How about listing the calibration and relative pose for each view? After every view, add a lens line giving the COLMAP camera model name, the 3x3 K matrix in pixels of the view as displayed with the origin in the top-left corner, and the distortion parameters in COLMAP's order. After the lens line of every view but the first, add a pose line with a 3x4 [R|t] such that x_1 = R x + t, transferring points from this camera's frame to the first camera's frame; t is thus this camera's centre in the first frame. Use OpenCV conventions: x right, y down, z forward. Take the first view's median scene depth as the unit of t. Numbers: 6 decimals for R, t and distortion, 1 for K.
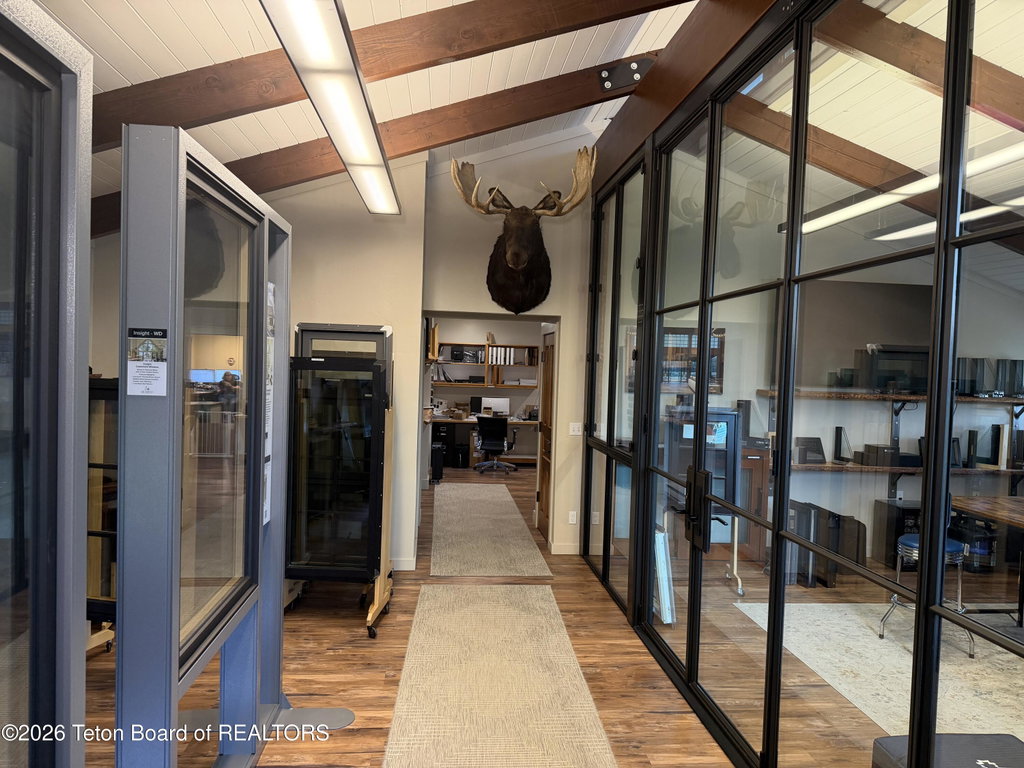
lens RADIAL K [[730.2, 0, 514.9], [0, 730.2, 385.7], [0, 0, 1]] dist [0.056926, -0.062998]
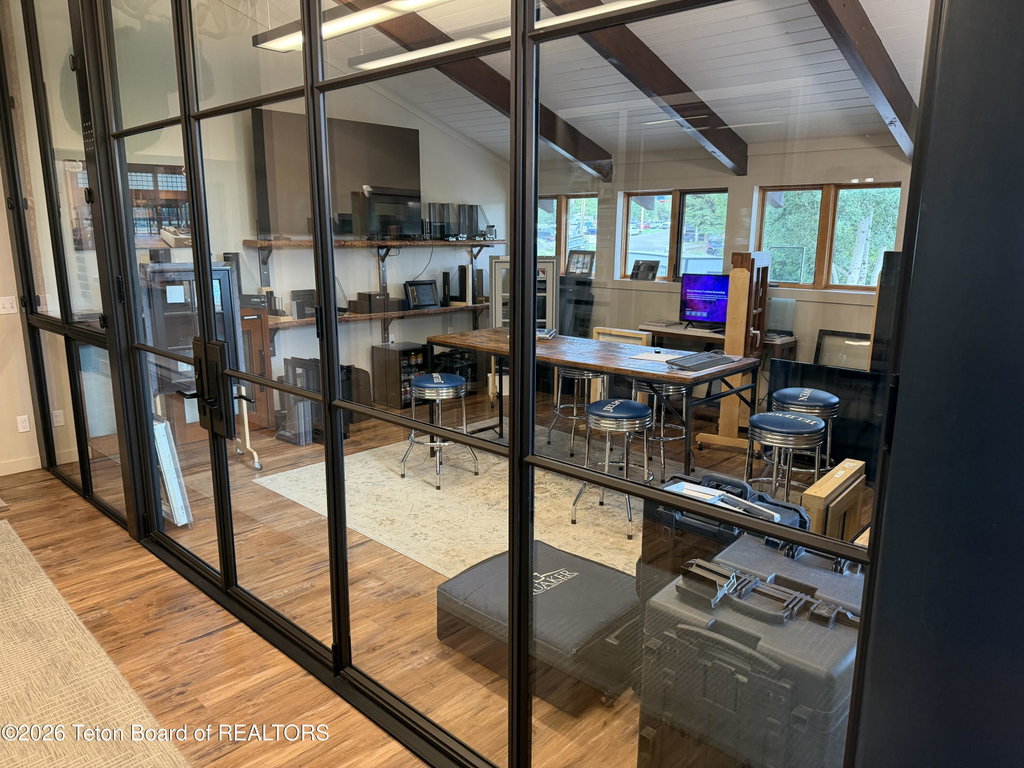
lens RADIAL K [[705.9, 0, 512.0], [0, 705.9, 384.0], [0, 0, 1]] dist [0.058062, -0.092153]
pose [[0.753796, -0.166181, 0.635748, -0.000035], [0.039095, 0.977121, 0.209059, 0.009765], [-0.655944, -0.132733, 0.743047, 0.168179]]
